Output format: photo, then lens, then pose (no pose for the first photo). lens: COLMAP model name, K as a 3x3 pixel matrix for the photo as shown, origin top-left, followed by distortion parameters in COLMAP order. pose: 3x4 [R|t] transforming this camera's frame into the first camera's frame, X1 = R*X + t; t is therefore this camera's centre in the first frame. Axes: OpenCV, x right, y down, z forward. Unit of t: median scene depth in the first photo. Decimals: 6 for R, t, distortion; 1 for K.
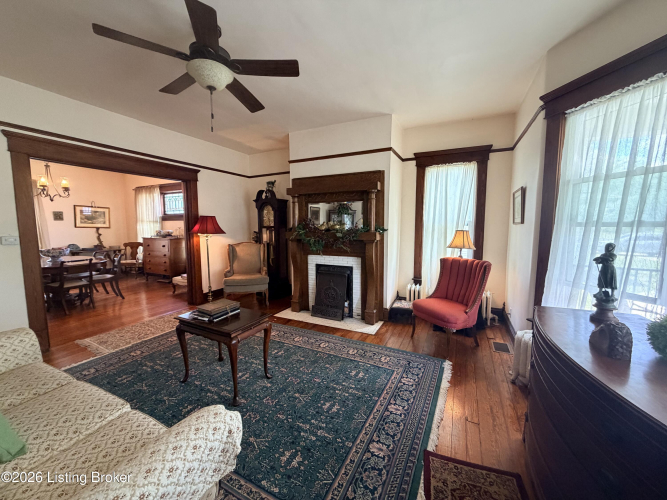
lens RADIAL K [[265.9, 0, 331.6], [0, 265.9, 248.4], [0, 0, 1]] dist [-0.001054, -0.000182]
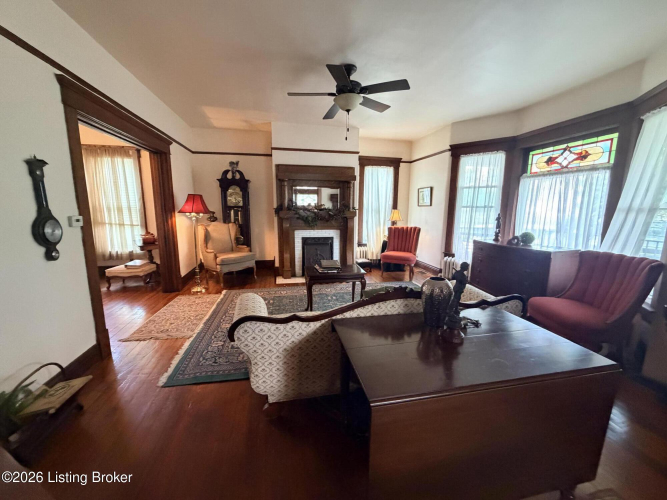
lens RADIAL K [[265.9, 0, 332.8], [0, 265.9, 251.2], [0, 0, 1]] dist [-0.001054, -0.000182]
pose [[0.785495, -0.095611, 0.611438, -0.588405], [0.045122, 0.994212, 0.097499, 0.007059], [-0.617221, -0.048996, 0.785263, -0.049983]]
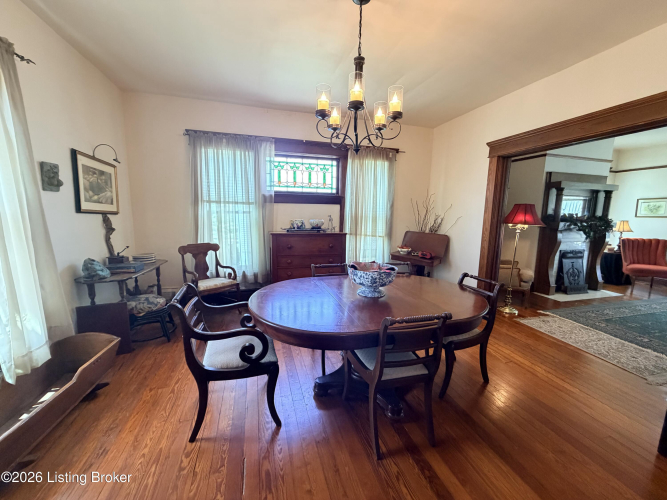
lens RADIAL K [[265.9, 0, 331.7], [0, 265.9, 249.3], [0, 0, 1]] dist [-0.001054, -0.000182]
pose [[0.739260, -0.078565, 0.668822, -1.294495], [0.039778, 0.996532, 0.073093, -0.056687], [-0.672245, -0.027430, 0.739821, 0.677691]]
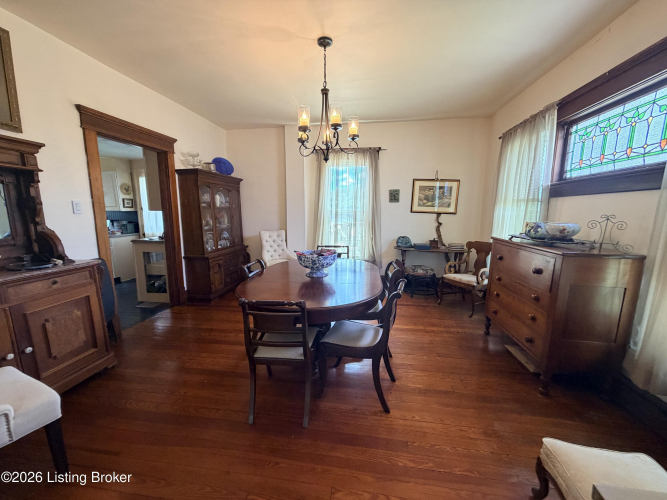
lens RADIAL K [[265.9, 0, 333.2], [0, 265.9, 252.8], [0, 0, 1]] dist [-0.001054, -0.000182]
pose [[0.315423, 0.151389, -0.936798, -0.501421], [-0.088051, 0.987603, 0.129952, -0.063899], [0.944857, 0.041496, 0.324842, 0.802275]]
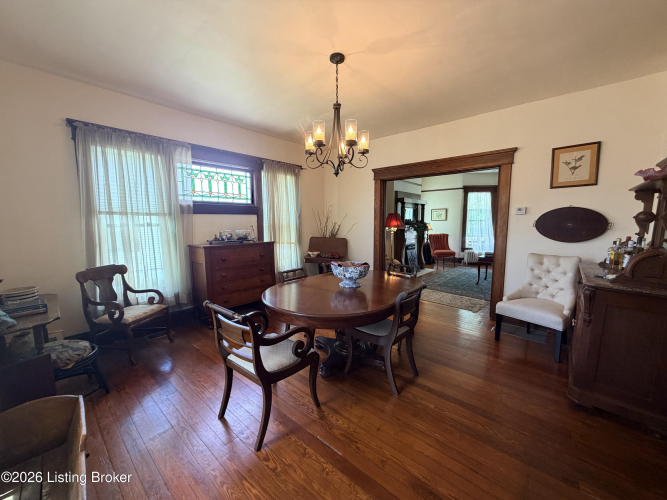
lens RADIAL K [[265.9, 0, 330.8], [0, 265.9, 247.9], [0, 0, 1]] dist [-0.001054, -0.000182]
pose [[0.260406, -0.097534, 0.960560, -1.489516], [0.087681, 0.993162, 0.077074, -0.073671], [-0.961510, 0.064152, 0.267177, 0.831820]]
